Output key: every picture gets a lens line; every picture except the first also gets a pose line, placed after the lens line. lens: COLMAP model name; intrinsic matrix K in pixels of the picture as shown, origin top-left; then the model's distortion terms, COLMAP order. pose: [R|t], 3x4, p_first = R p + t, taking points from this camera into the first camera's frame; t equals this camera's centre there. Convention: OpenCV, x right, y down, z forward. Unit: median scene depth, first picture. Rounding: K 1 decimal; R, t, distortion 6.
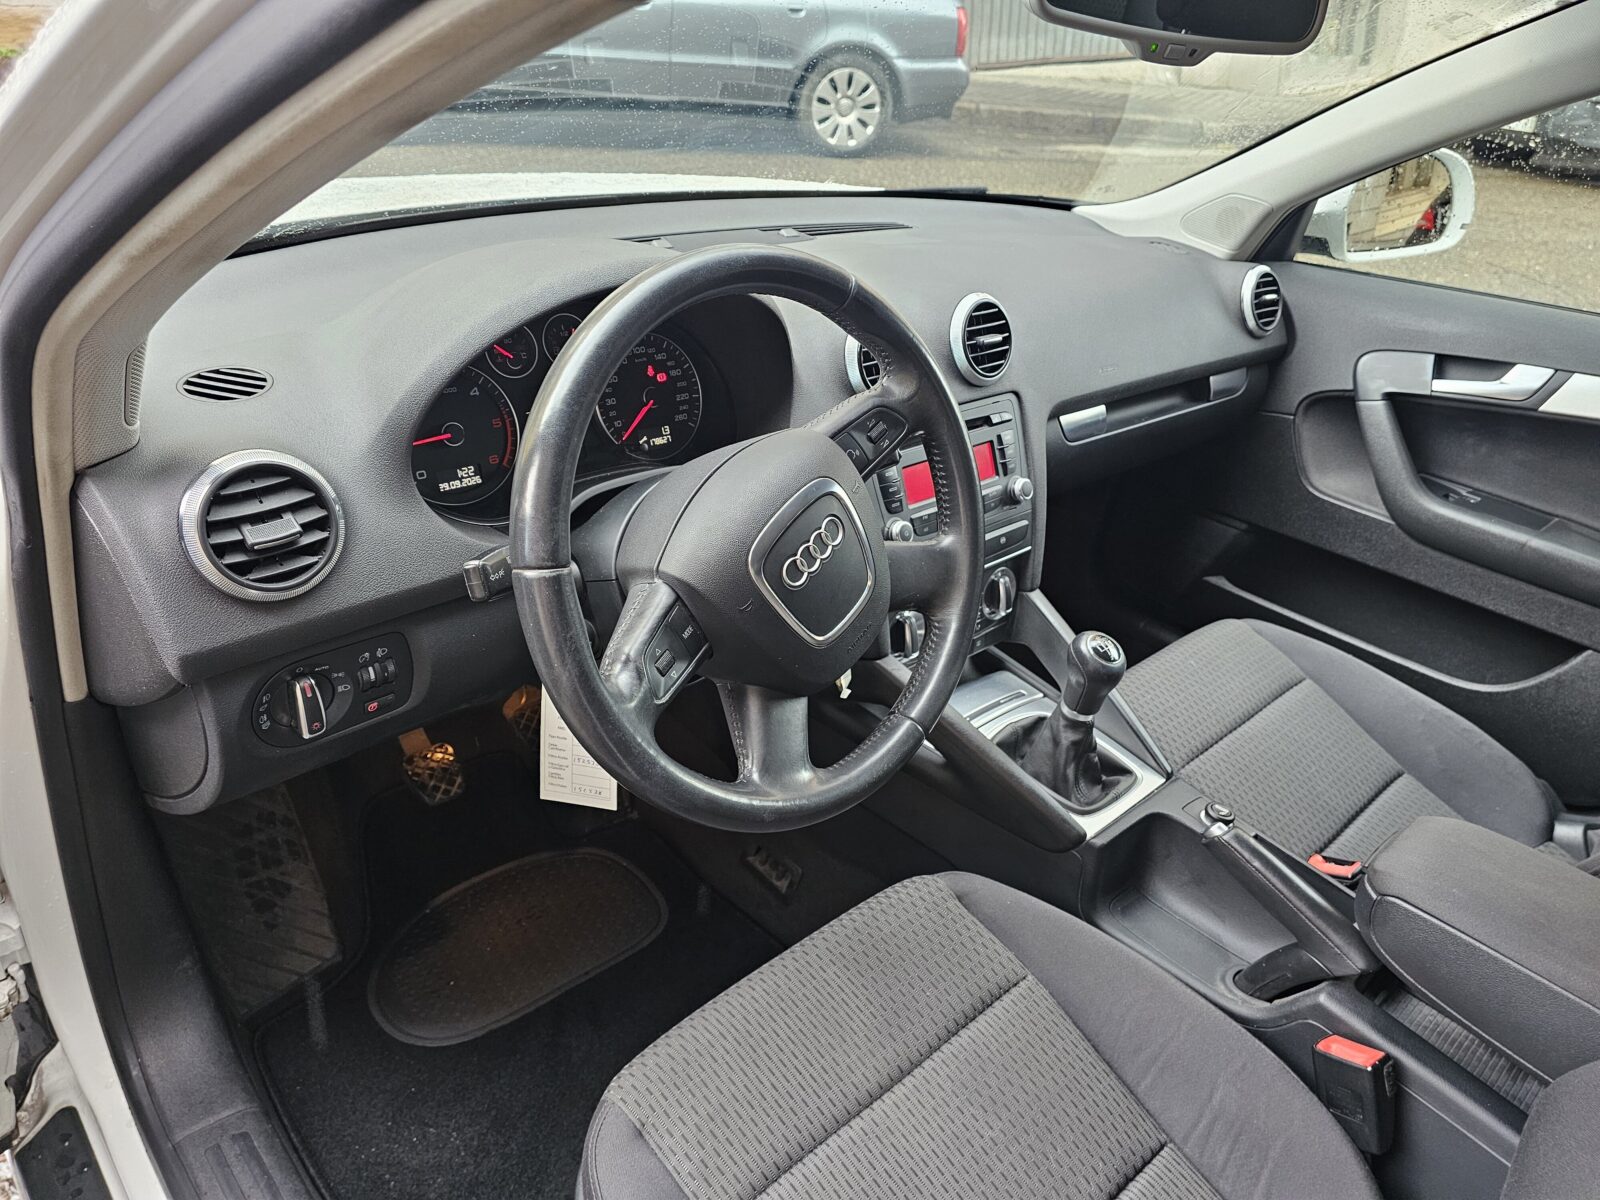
lens RADIAL K [[1061.6, 0, 797.9], [0, 1061.6, 607.4], [0, 0, 1]] dist [0.040686, -0.035864]
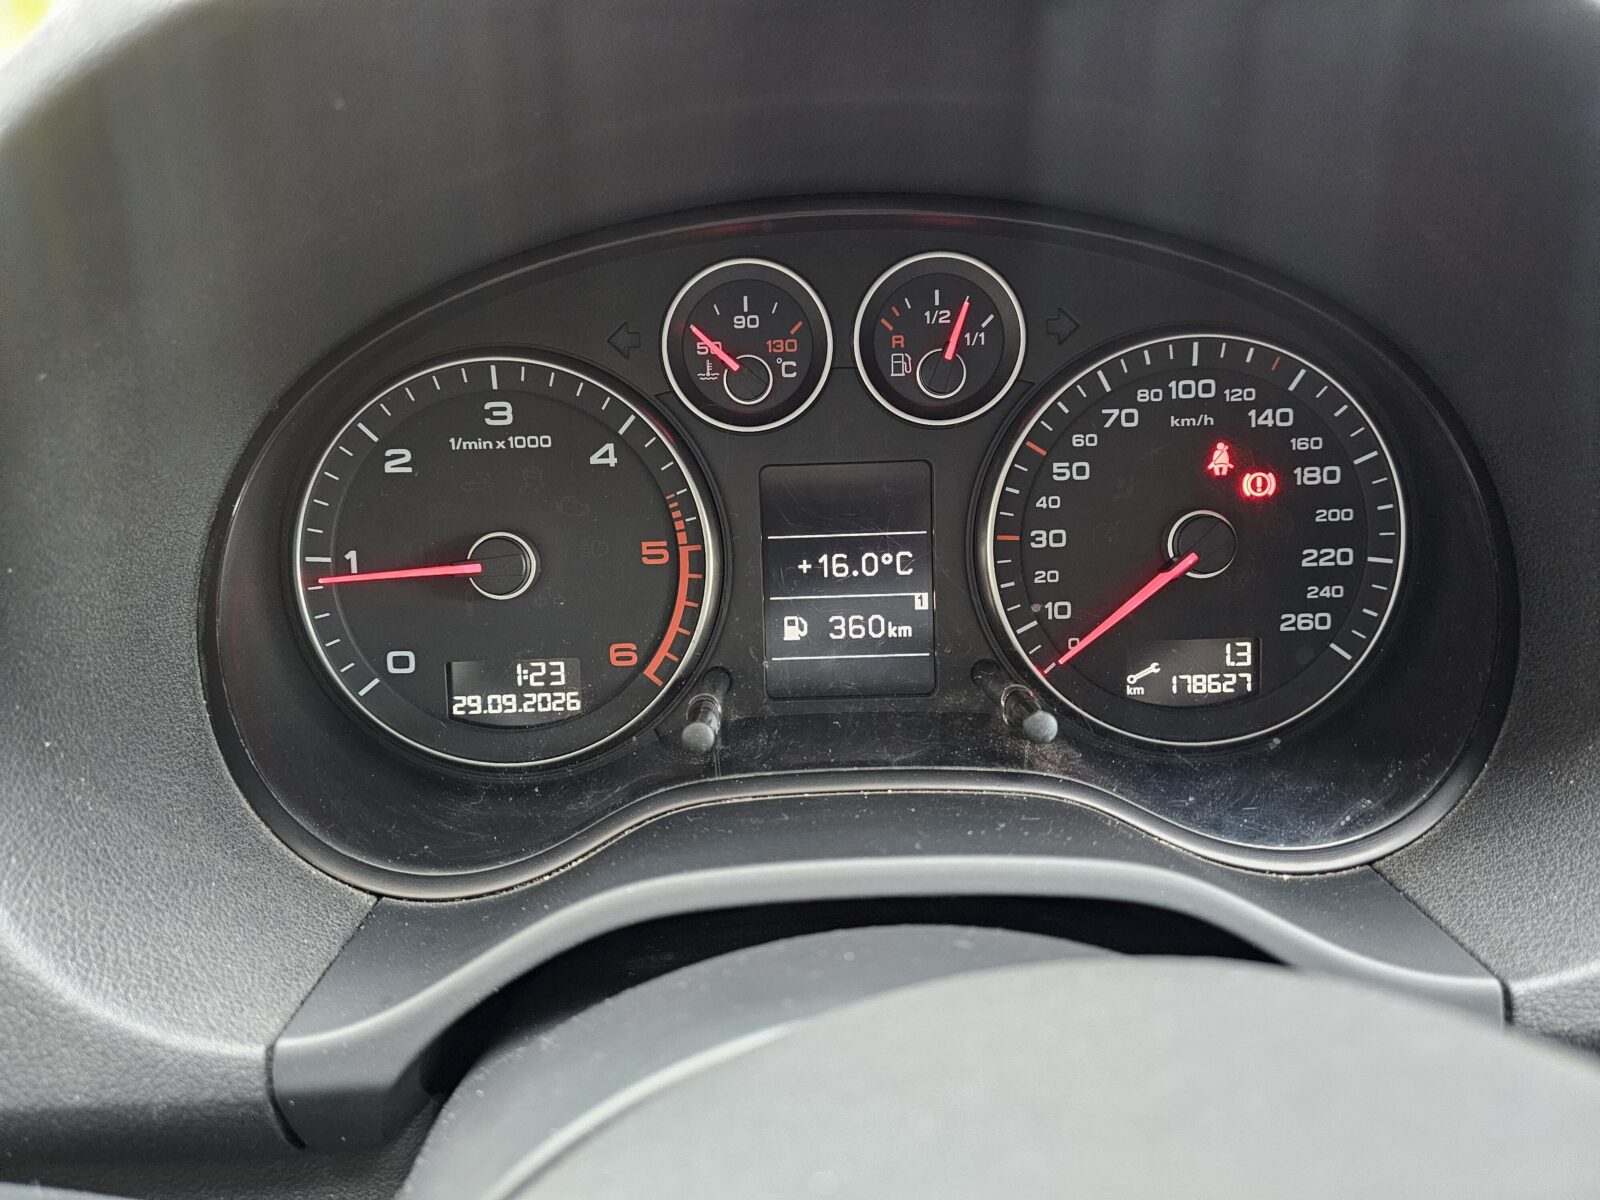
lens RADIAL K [[1061.6, 0, 800.1], [0, 1061.6, 599.4], [0, 0, 1]] dist [0.040686, -0.035864]
pose [[0.745497, 0.192054, -0.638240, -0.025925], [-0.246276, 0.969192, 0.003979, -0.158316], [0.619341, 0.154217, 0.769828, 0.710953]]
